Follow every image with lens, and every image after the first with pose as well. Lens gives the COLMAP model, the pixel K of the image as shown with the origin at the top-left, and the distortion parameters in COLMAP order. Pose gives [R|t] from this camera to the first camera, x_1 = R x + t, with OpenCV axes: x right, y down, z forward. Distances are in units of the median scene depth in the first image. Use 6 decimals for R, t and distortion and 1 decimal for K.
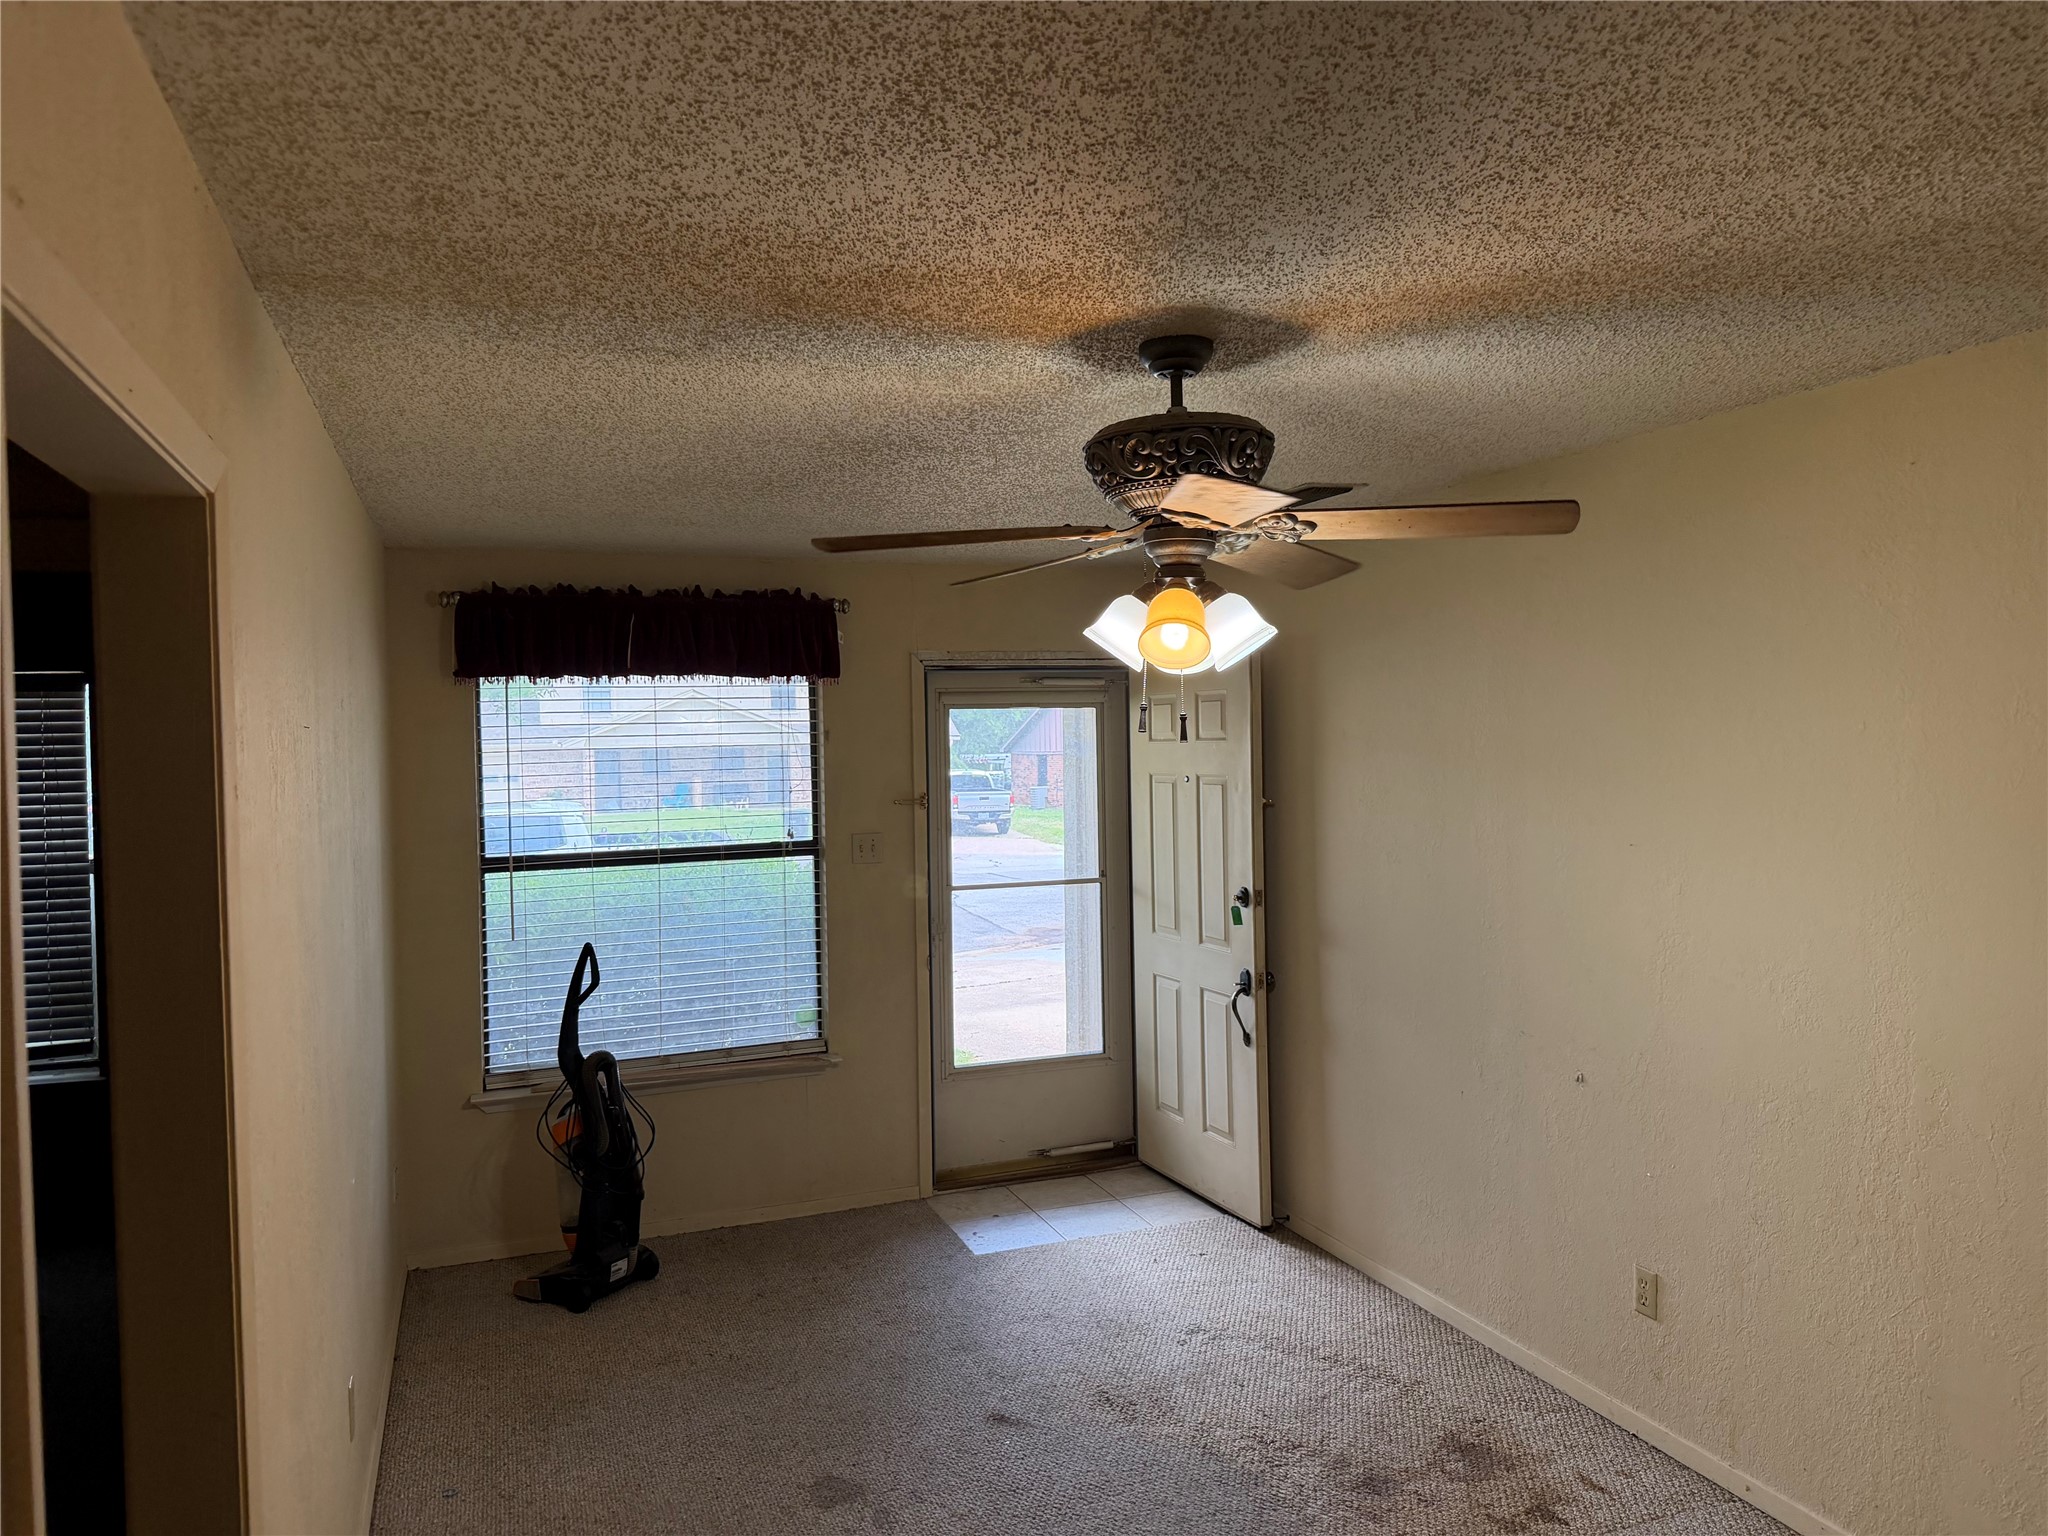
lens RADIAL K [[1410.9, 0, 986.1], [0, 1410.9, 775.1], [0, 0, 1]] dist [0.162798, -0.156889]
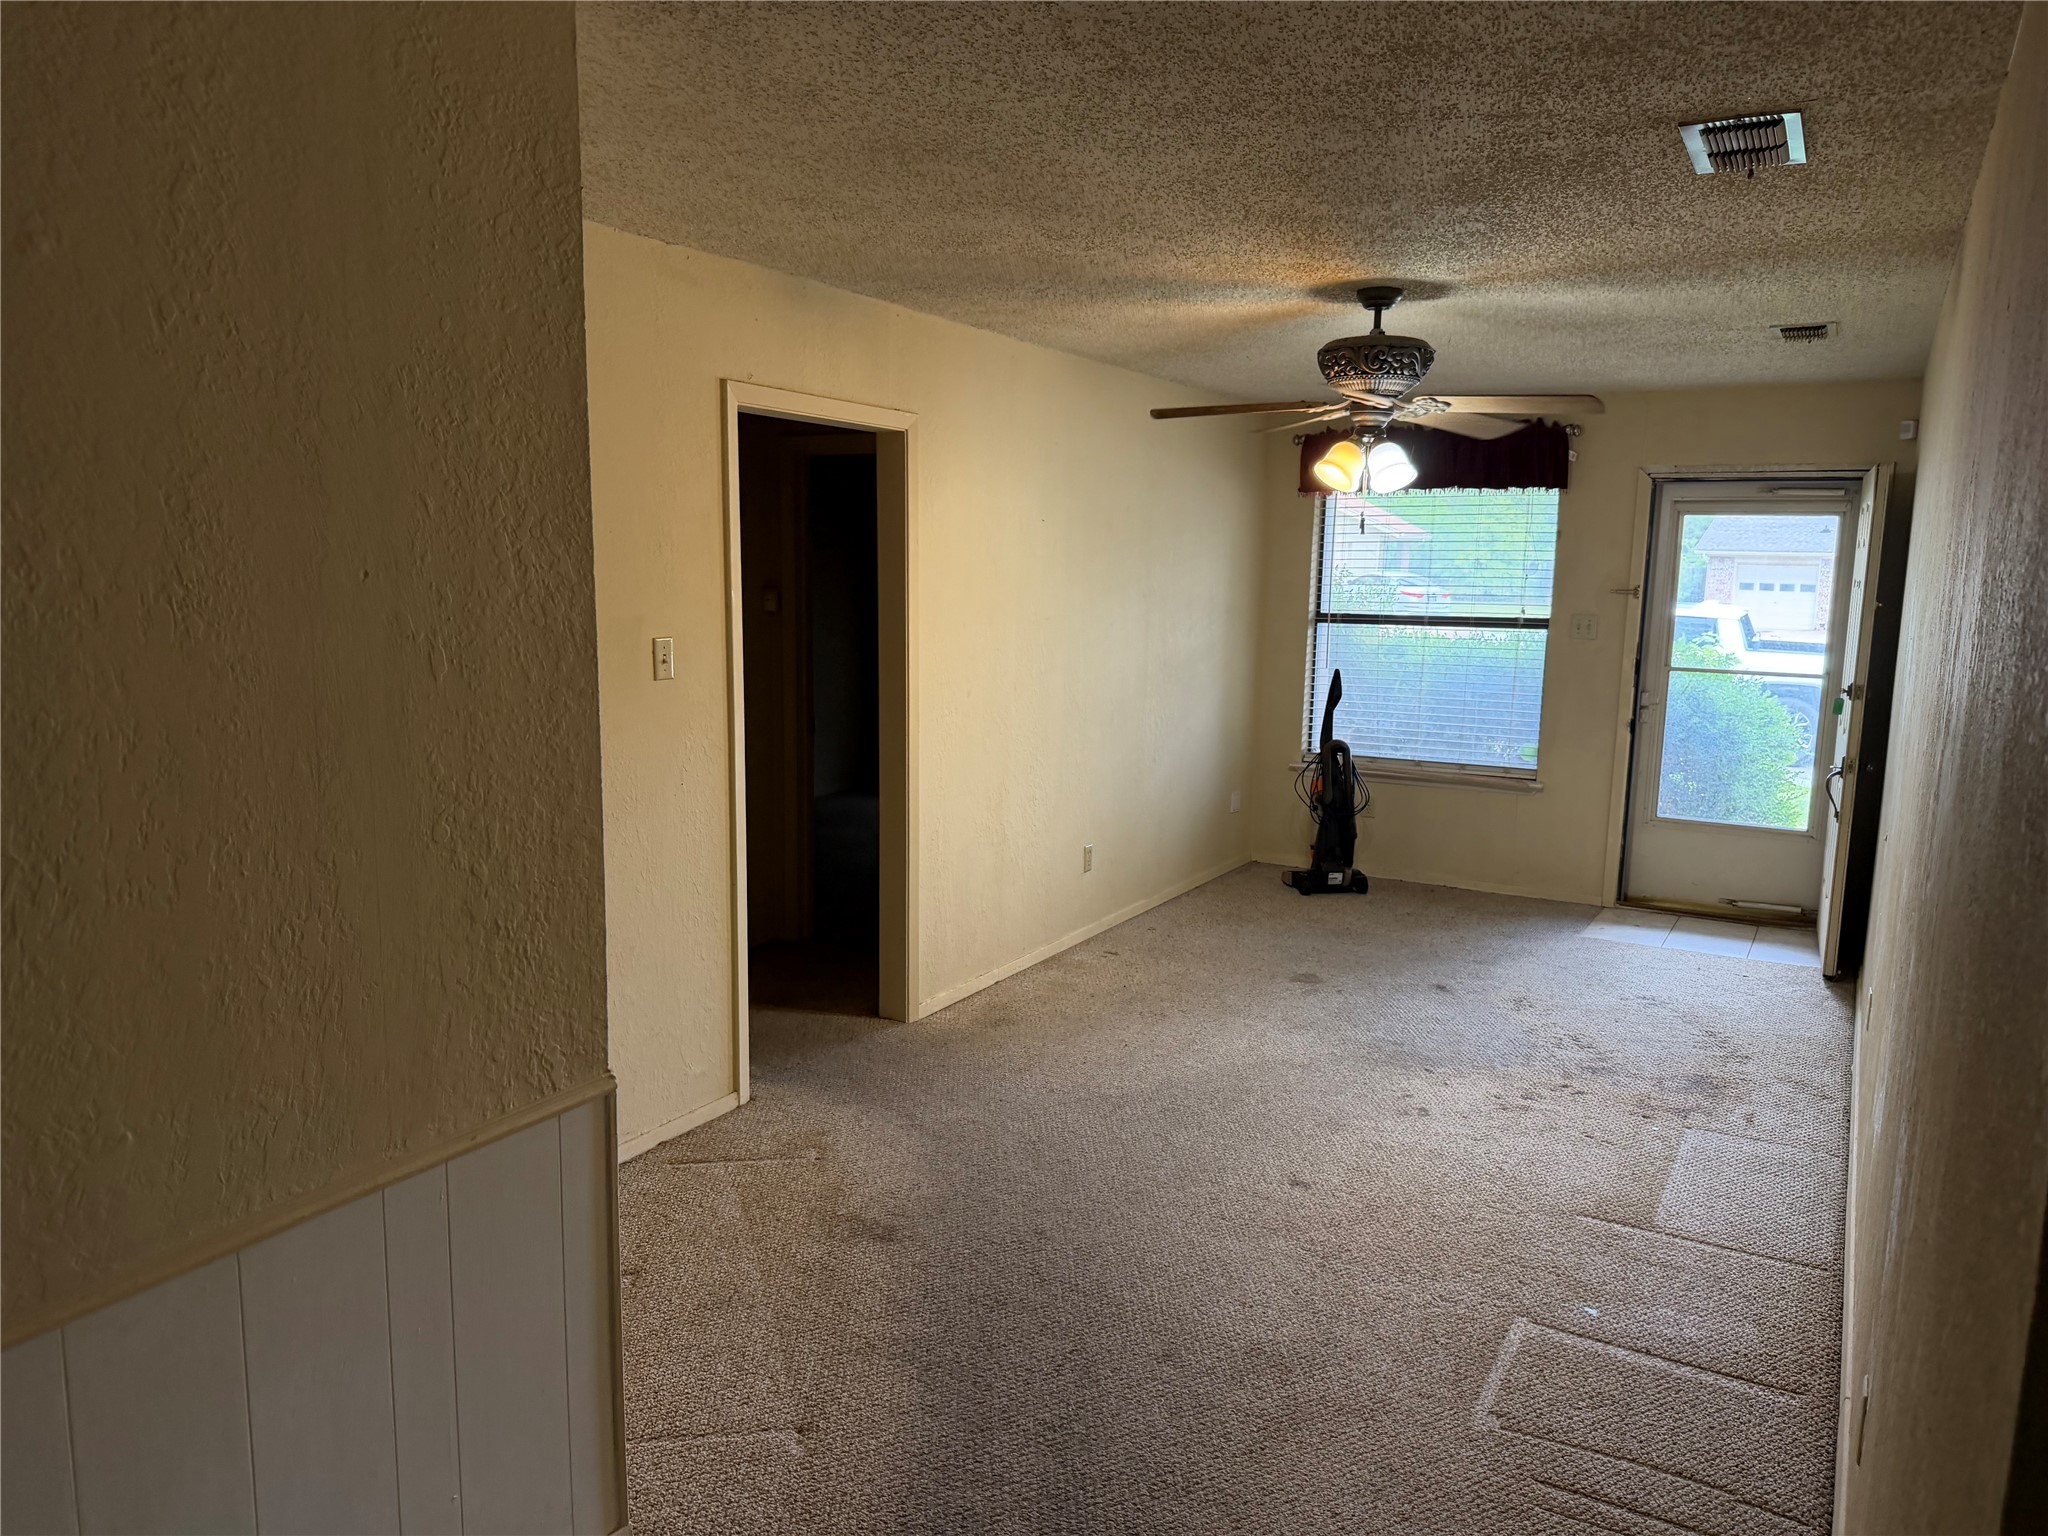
lens RADIAL K [[1419.0, 0, 1024.0], [0, 1419.0, 768.0], [0, 0, 1]] dist [-0.027928, -0.000572]
pose [[0.635313, 0.144812, -0.758556, 0.616955], [-0.043338, 0.987399, 0.152203, 0.006729], [0.771038, -0.063822, 0.633583, -0.198356]]
